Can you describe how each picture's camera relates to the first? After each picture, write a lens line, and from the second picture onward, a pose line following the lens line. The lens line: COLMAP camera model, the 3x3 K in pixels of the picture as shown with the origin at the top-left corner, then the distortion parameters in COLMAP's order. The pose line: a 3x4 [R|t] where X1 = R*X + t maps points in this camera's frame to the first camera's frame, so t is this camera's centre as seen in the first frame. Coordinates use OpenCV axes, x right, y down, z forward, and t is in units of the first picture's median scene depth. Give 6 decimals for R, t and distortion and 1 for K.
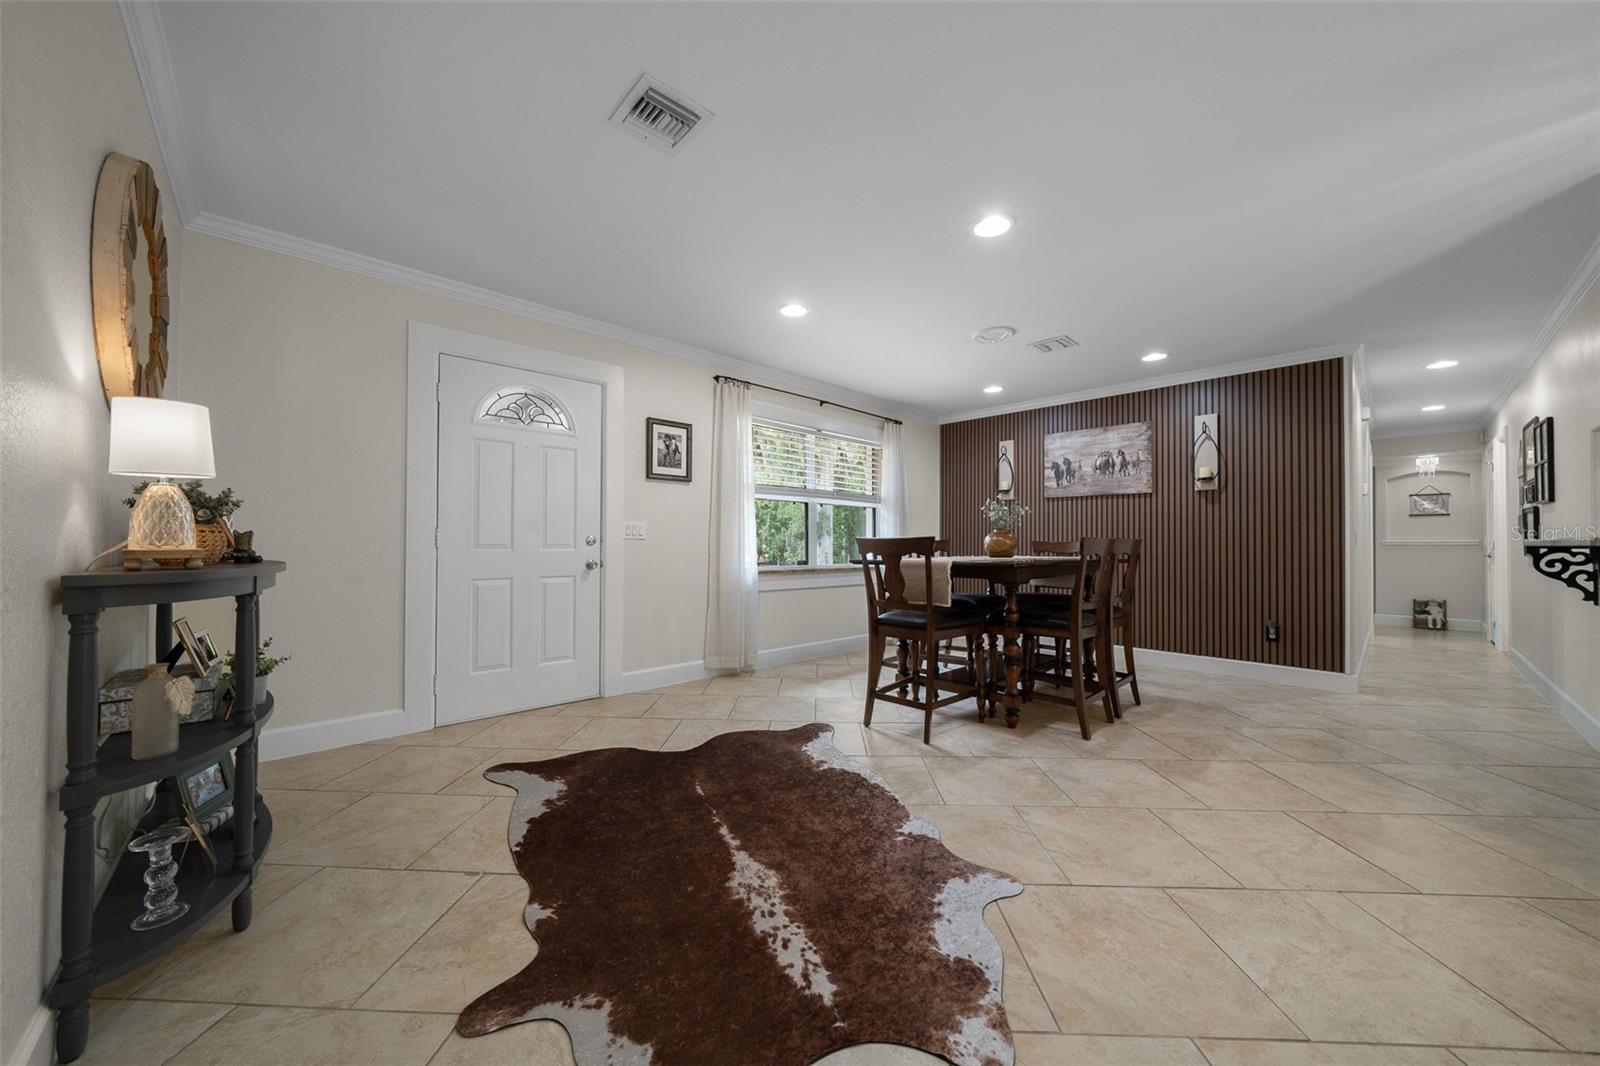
lens RADIAL K [[559.5, 0, 810.6], [0, 559.5, 534.8], [0, 0, 1]] dist [-0.006044, 0.000042]
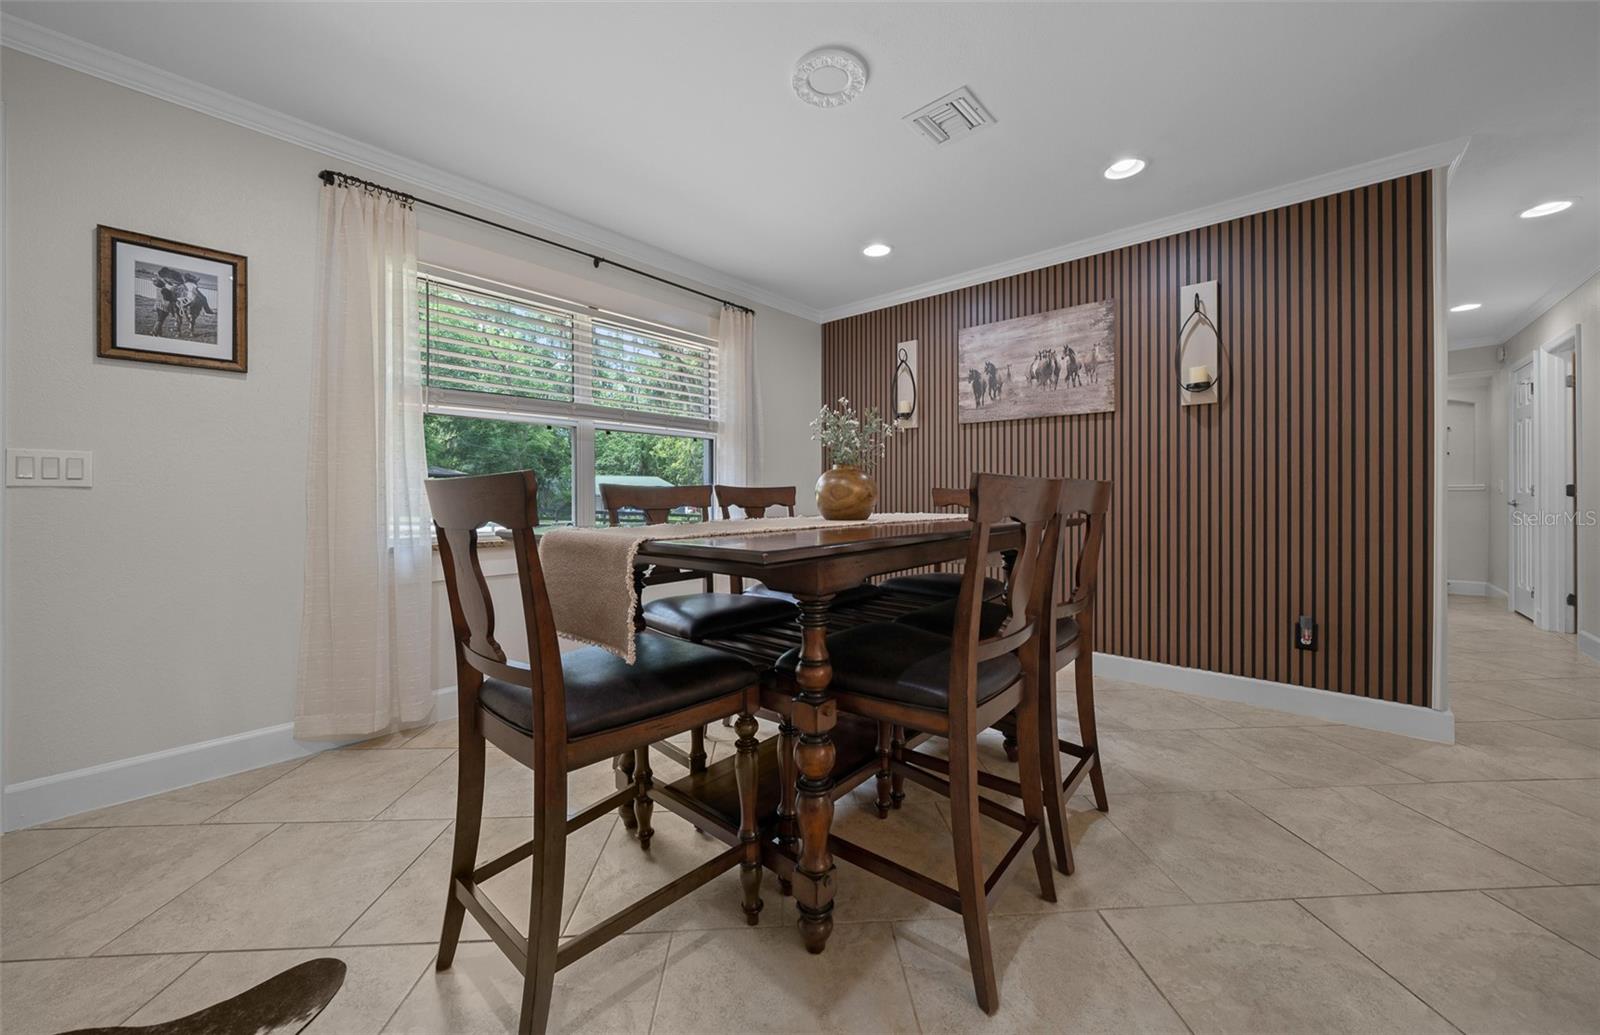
lens RADIAL K [[570.8, 0, 820.1], [0, 570.8, 493.7], [0, 0, 1]] dist [-0.002311, -0.000153]
pose [[0.994834, -0.007254, 0.101260, 0.223394], [0.005757, 0.999870, 0.015063, 0.007895], [-0.101356, -0.014403, 0.994746, 0.409243]]
